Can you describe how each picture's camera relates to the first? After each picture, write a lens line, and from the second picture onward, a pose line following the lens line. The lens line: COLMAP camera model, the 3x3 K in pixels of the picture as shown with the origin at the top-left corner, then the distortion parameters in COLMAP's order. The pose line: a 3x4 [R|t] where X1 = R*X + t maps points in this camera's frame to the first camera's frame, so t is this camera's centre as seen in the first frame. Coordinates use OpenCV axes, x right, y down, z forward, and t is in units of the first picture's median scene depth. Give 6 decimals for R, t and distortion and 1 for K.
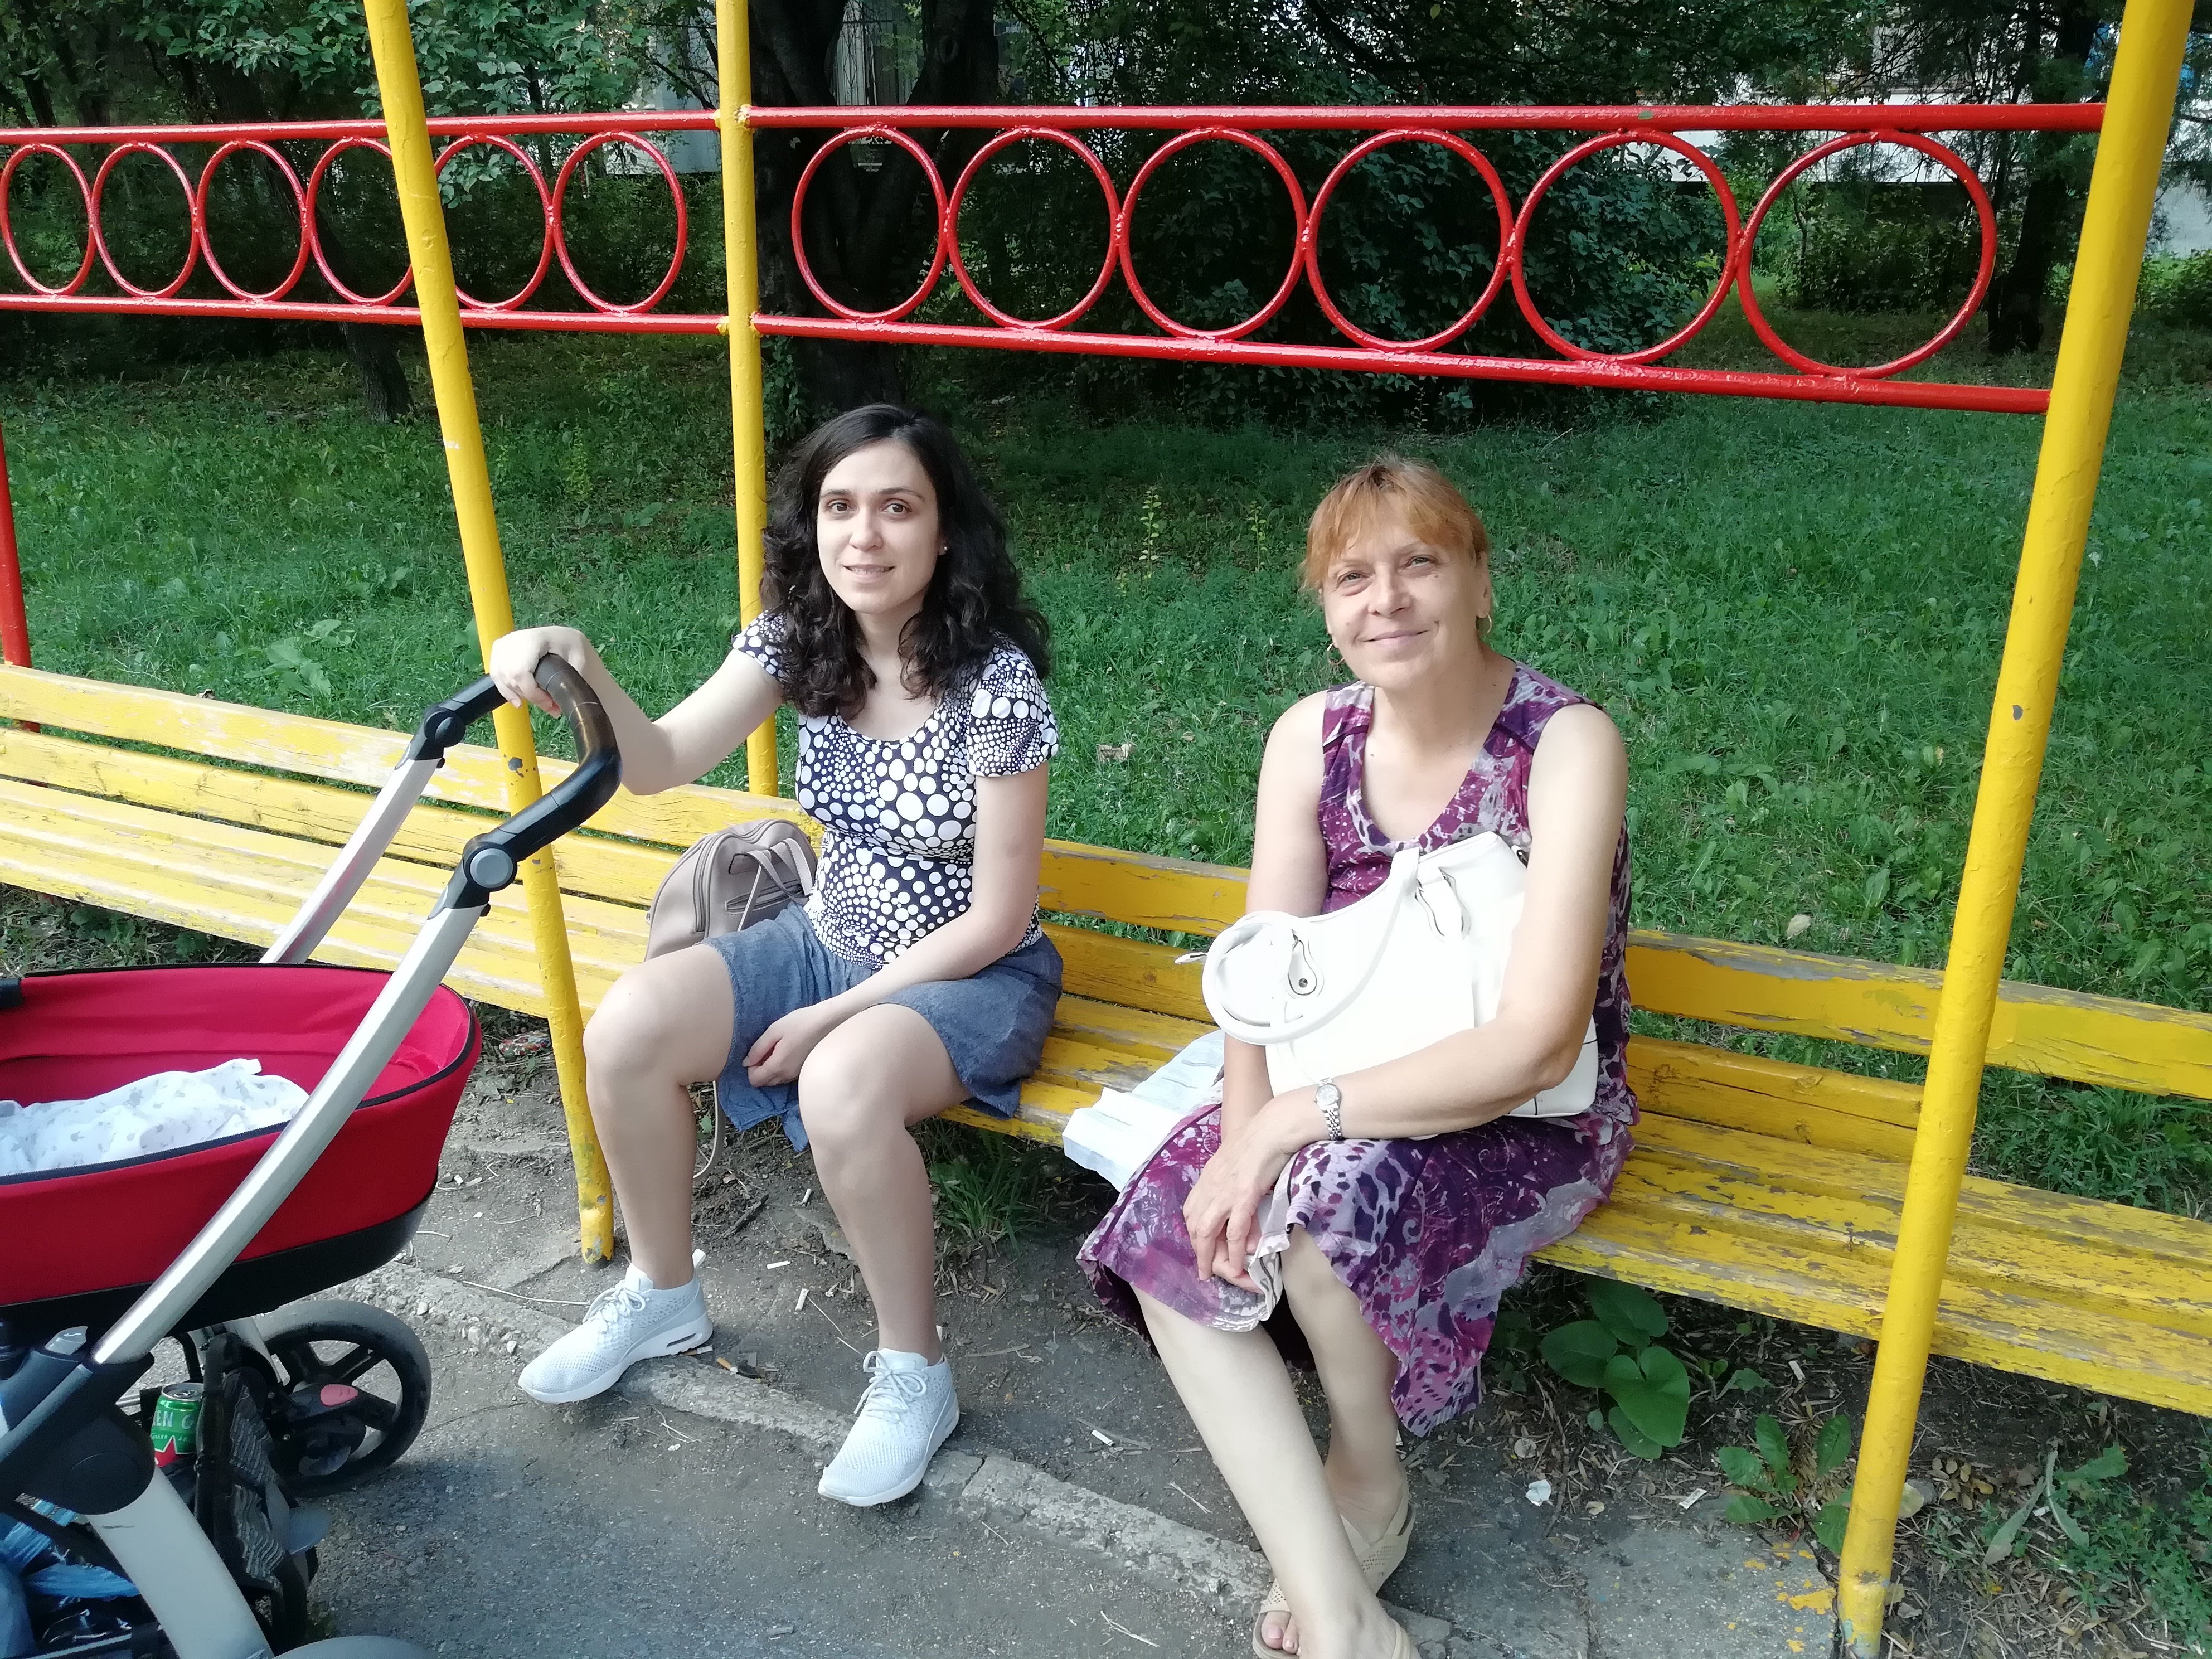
lens RADIAL K [[1846.7, 0, 1099.8], [0, 1846.7, 834.4], [0, 0, 1]] dist [-0.035674, 0.069811]
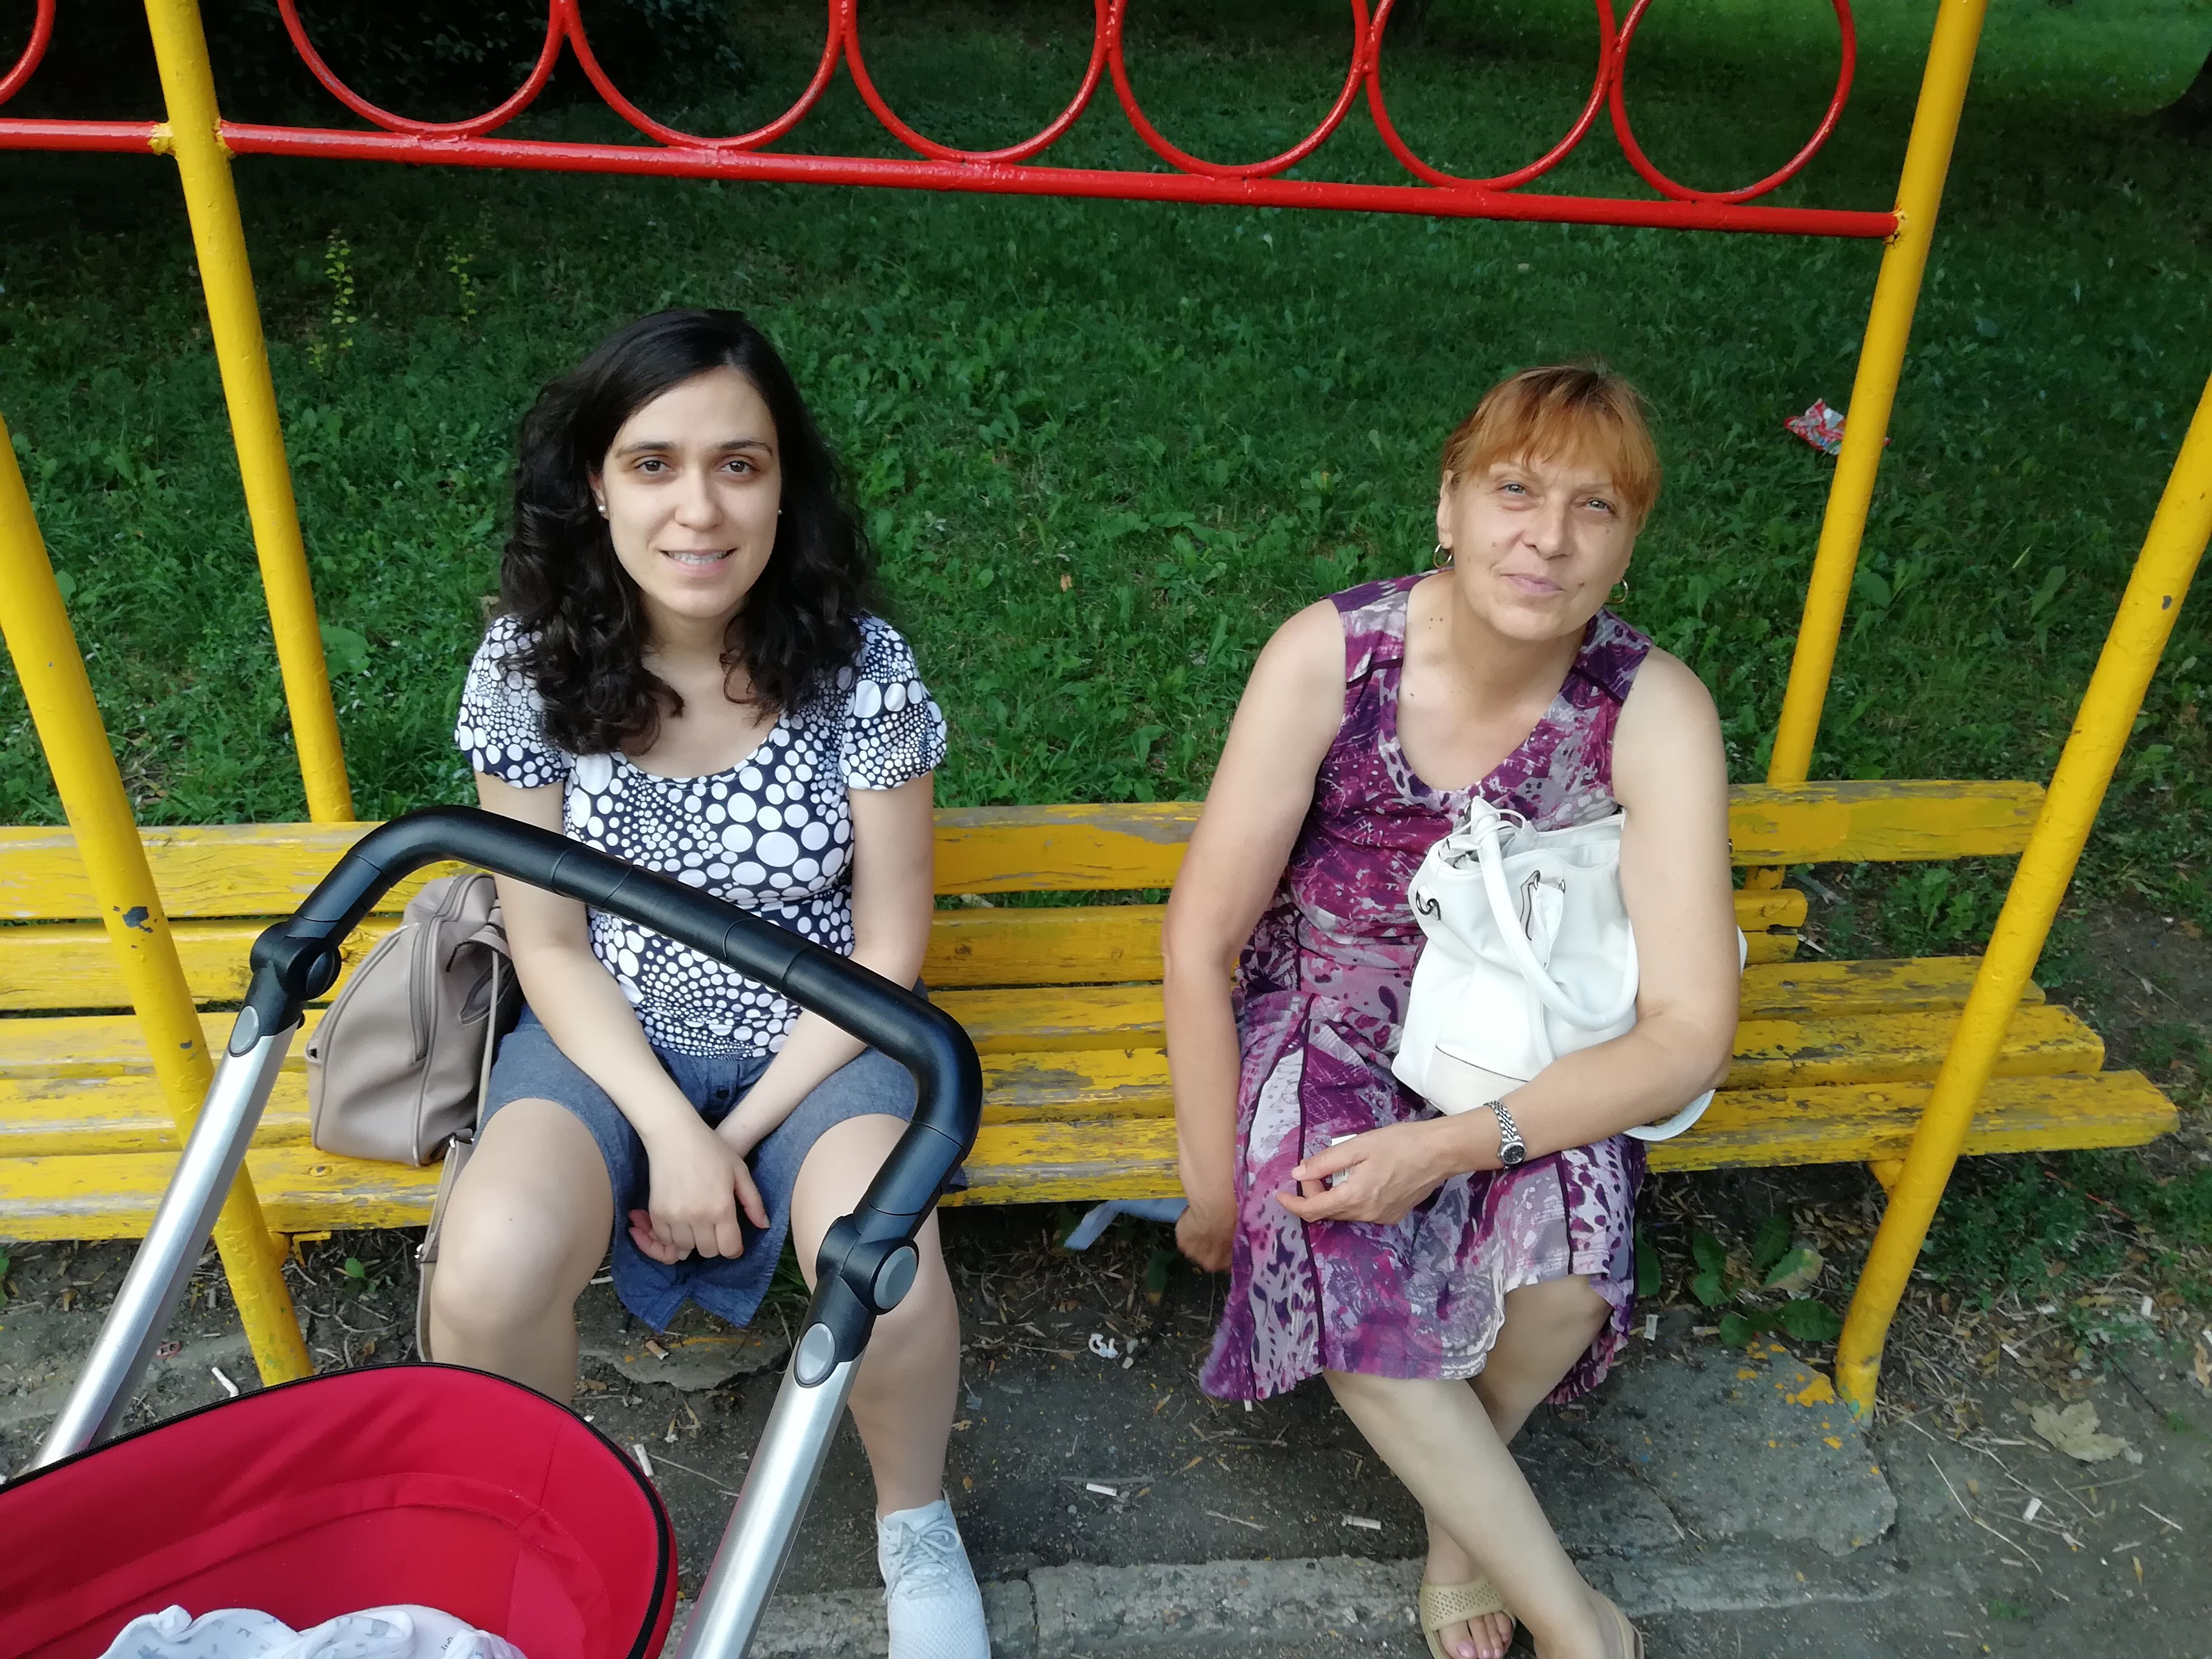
lens RADIAL K [[1846.7, 0, 1099.8], [0, 1846.7, 834.4], [0, 0, 1]] dist [-0.035674, 0.069811]
pose [[0.831724, -0.231391, 0.504672, -0.371724], [0.131141, 0.965166, 0.226400, -0.173316], [-0.539479, -0.122119, 0.833096, 0.309673]]
